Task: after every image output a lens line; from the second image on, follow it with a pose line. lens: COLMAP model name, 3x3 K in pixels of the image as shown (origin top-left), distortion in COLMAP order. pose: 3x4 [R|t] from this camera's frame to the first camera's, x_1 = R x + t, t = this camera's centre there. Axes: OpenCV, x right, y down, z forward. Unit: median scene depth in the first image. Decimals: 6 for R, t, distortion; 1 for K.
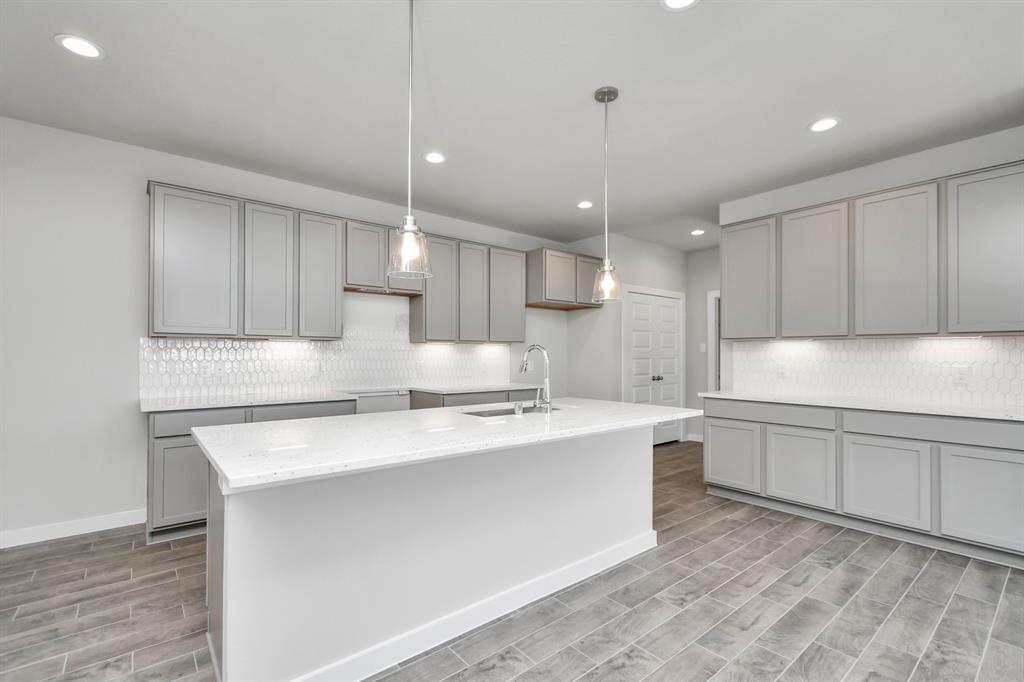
lens RADIAL K [[449.8, 0, 508.4], [0, 449.8, 349.4], [0, 0, 1]] dist [-0.004509, -0.001432]
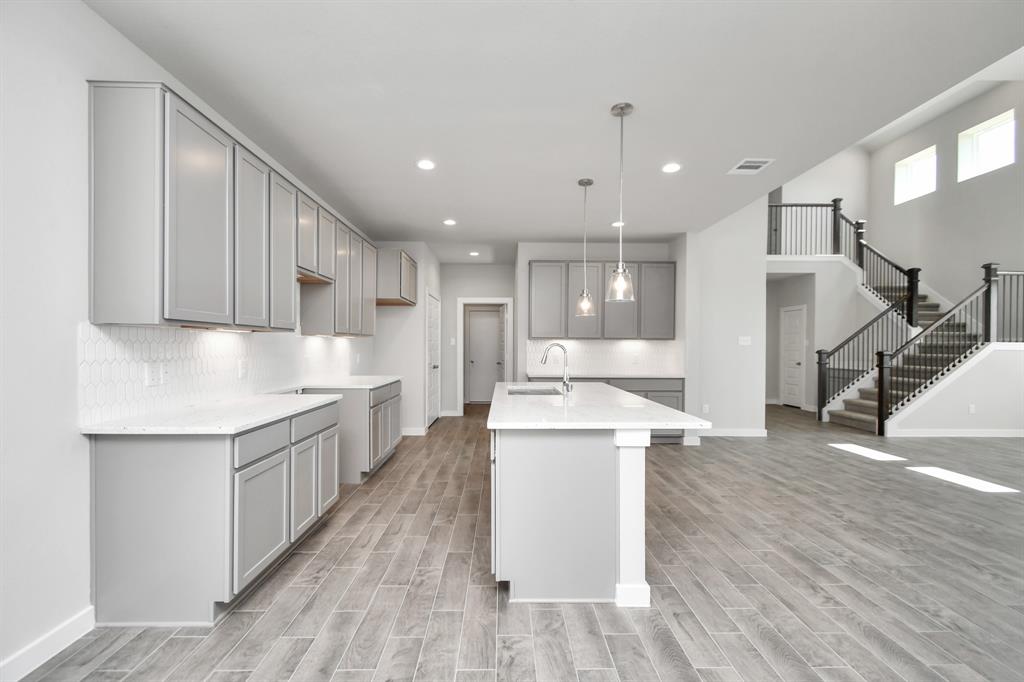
lens RADIAL K [[449.8, 0, 508.4], [0, 449.8, 349.4], [0, 0, 1]] dist [-0.004509, -0.001432]
pose [[0.620063, -0.004163, 0.784541, -1.125819], [-0.014938, 0.999742, 0.017111, -0.013460], [-0.784409, -0.022330, 0.619841, 0.226065]]
